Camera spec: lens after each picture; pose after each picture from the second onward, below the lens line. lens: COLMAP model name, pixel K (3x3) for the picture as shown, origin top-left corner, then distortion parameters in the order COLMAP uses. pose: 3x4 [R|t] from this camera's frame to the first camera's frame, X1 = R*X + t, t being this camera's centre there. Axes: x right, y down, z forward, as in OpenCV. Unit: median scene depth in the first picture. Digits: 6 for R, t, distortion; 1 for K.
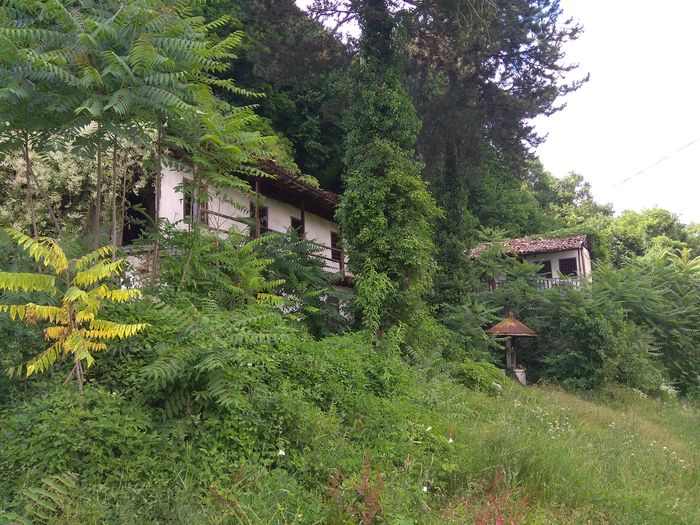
lens RADIAL K [[526.4, 0, 350.0], [0, 526.4, 262.5], [0, 0, 1]] dist [0.095438, -0.144790]
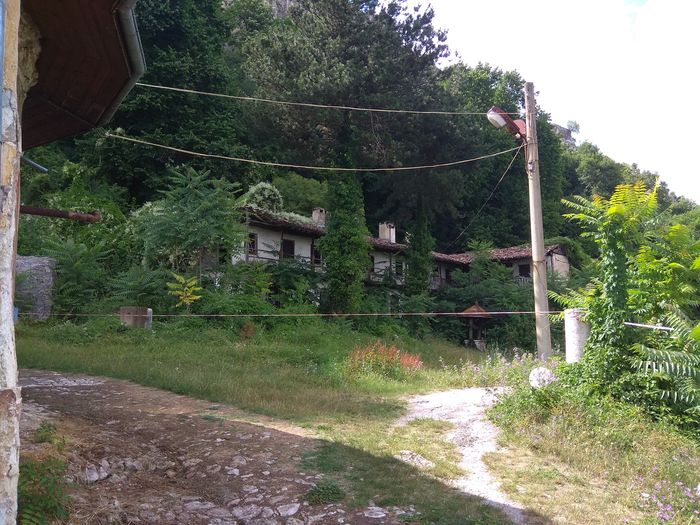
lens RADIAL K [[526.4, 0, 350.0], [0, 526.4, 262.5], [0, 0, 1]] dist [0.095438, -0.144790]
pose [[0.974274, -0.007977, -0.225224, 0.507358], [0.010308, 0.999905, 0.009174, -0.051888], [0.225129, -0.011260, 0.974264, -0.836433]]
